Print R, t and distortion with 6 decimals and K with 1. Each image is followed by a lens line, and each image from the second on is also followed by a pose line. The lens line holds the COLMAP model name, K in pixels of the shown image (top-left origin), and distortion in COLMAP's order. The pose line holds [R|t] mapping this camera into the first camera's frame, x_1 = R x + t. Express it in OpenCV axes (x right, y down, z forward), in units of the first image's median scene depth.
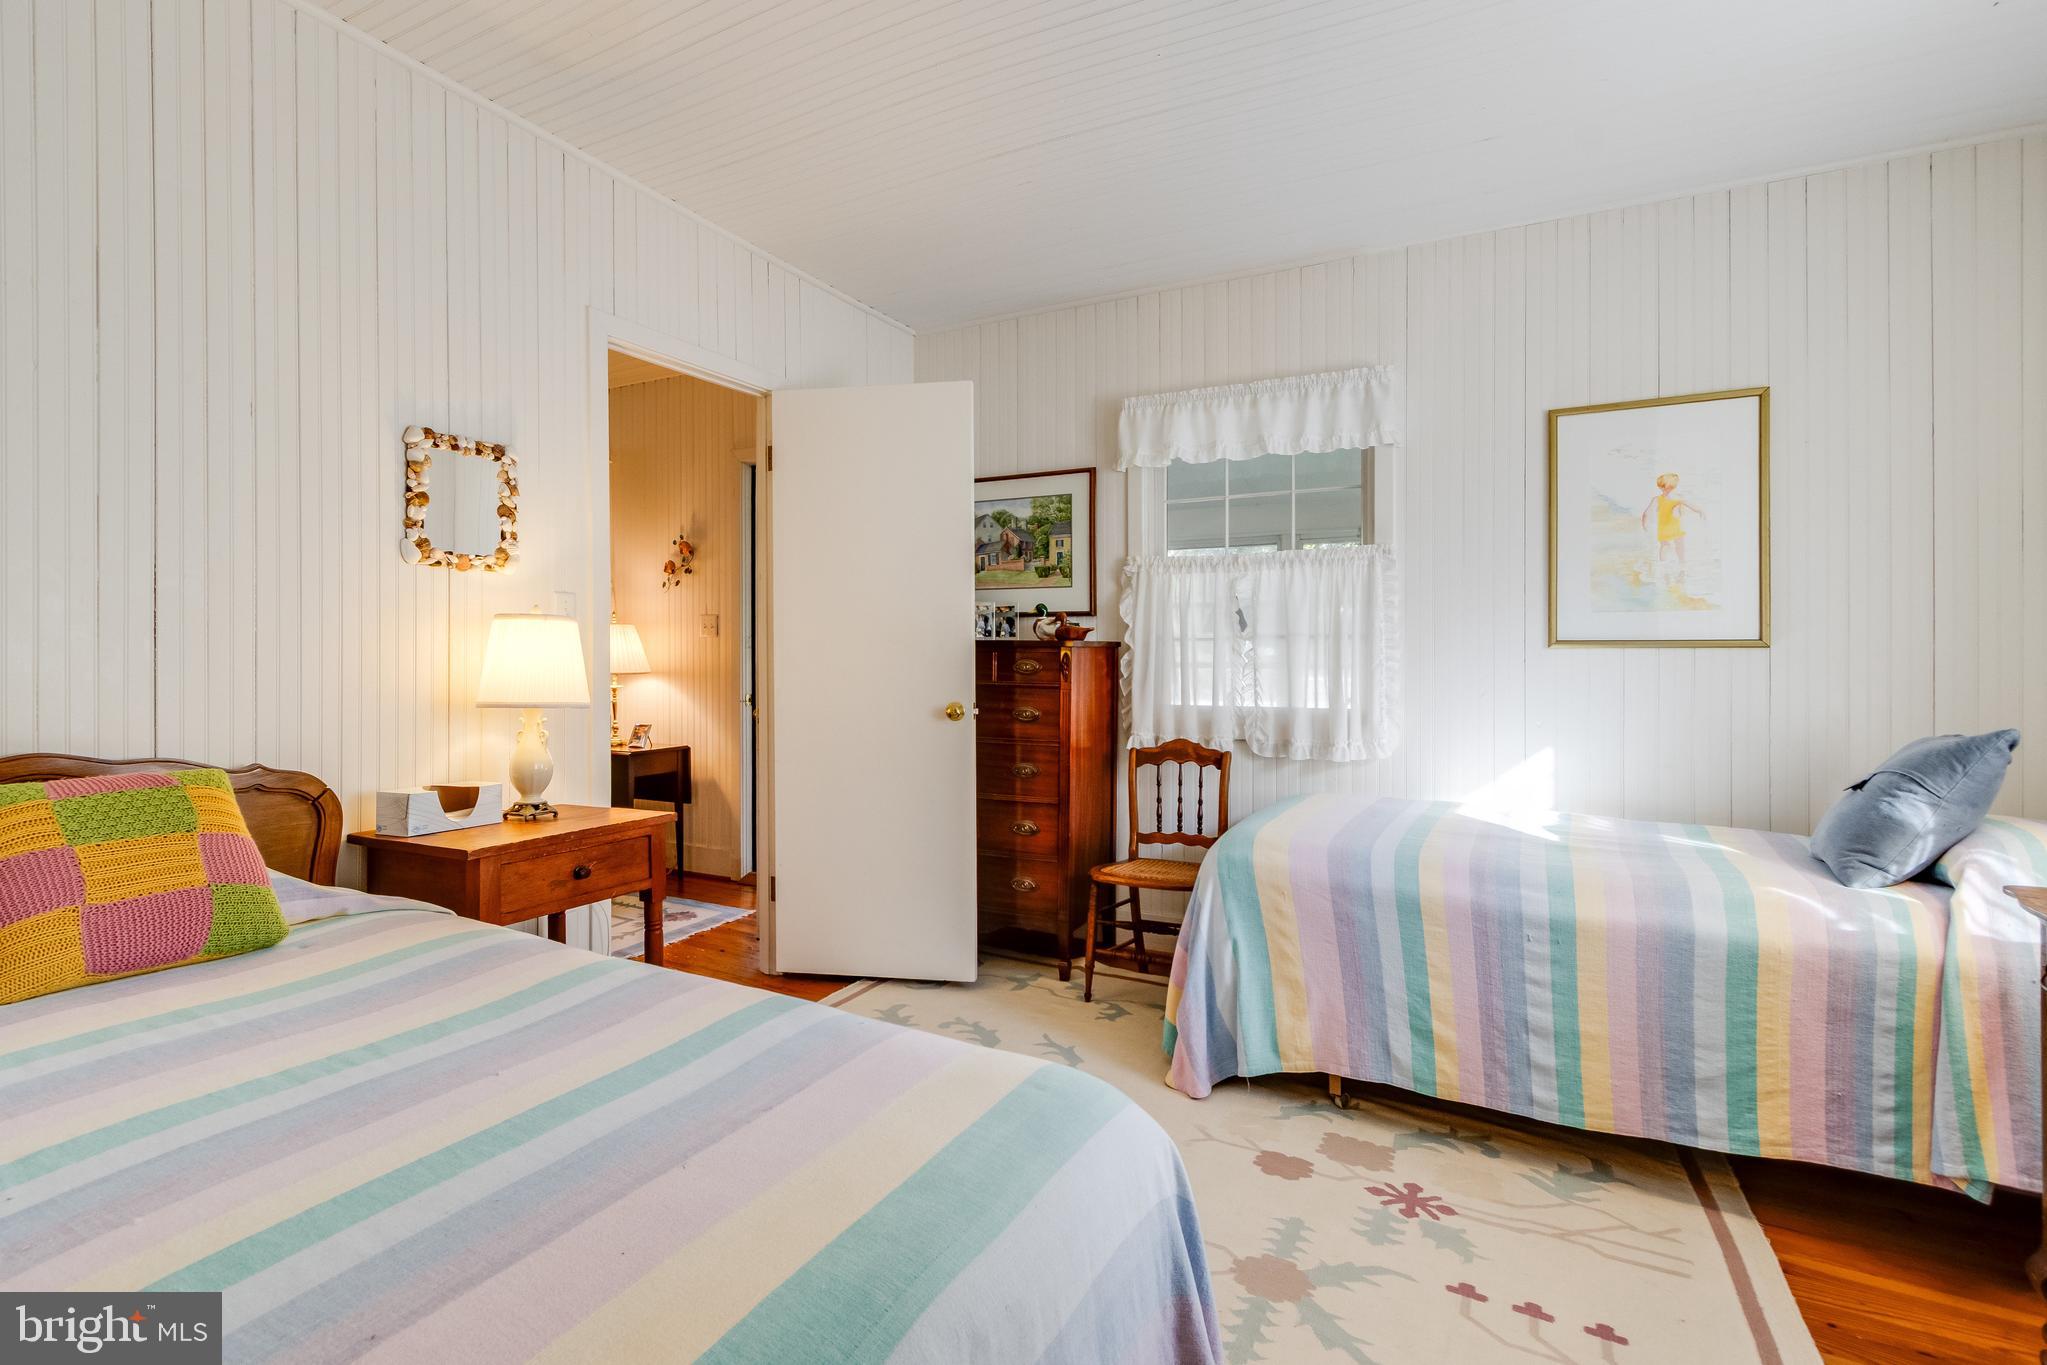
lens RADIAL K [[950.8, 0, 1014.2], [0, 950.8, 662.2], [0, 0, 1]] dist [0.010504, -0.002728]
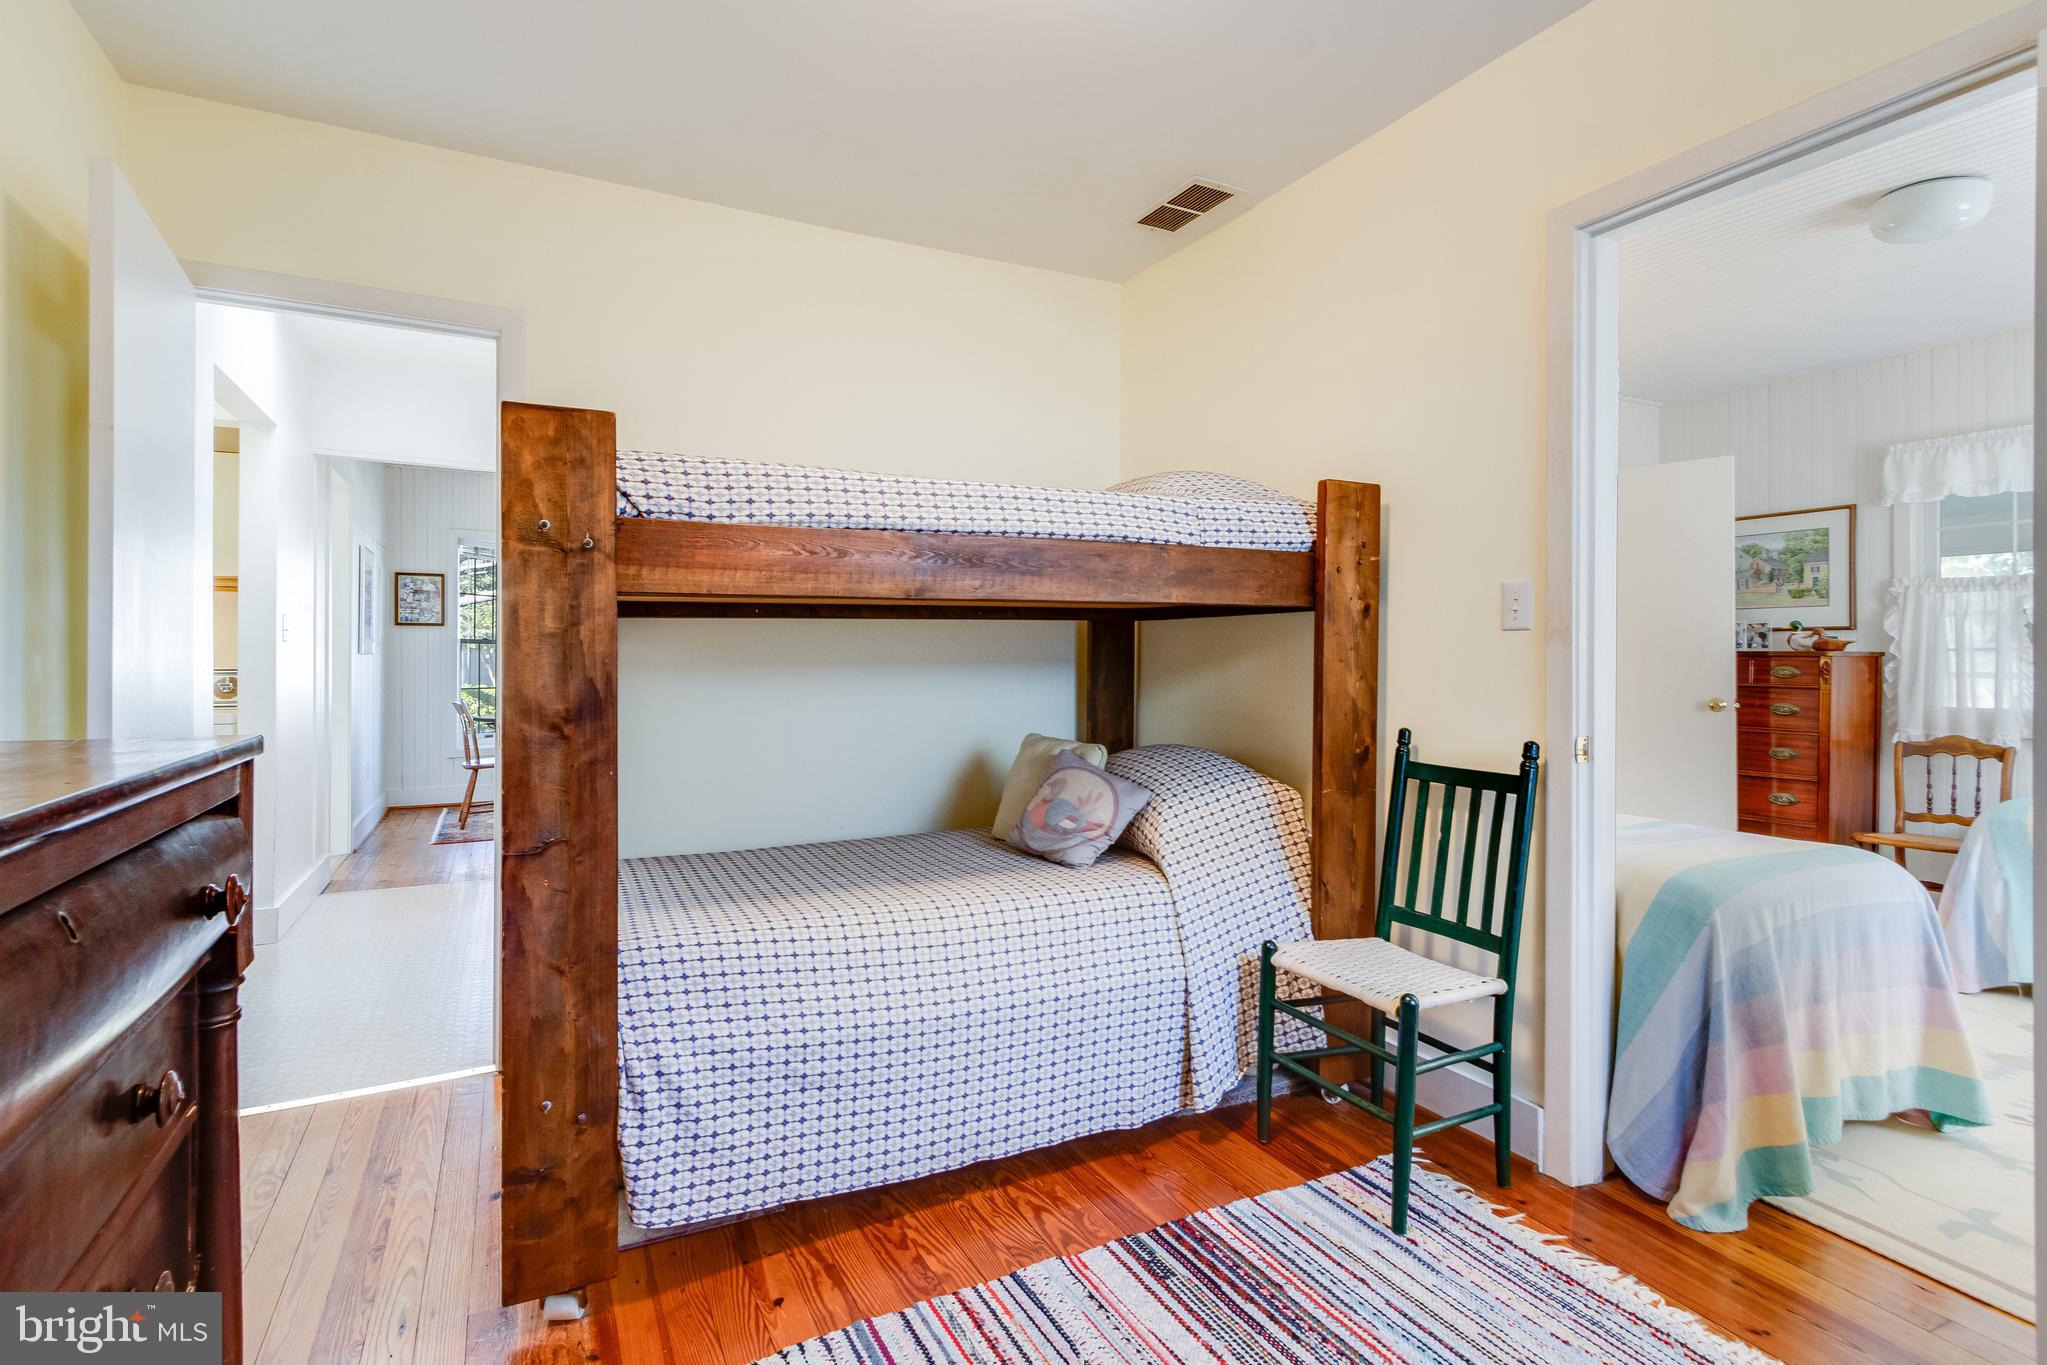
lens RADIAL K [[962.0, 0, 980.5], [0, 962.0, 660.4], [0, 0, 1]] dist [0.005417, -0.003581]
pose [[0.803987, 0.002989, -0.594639, -0.082132], [-0.010239, 0.999909, -0.008817, 0.011537], [0.594558, 0.013177, 0.803944, -0.650564]]
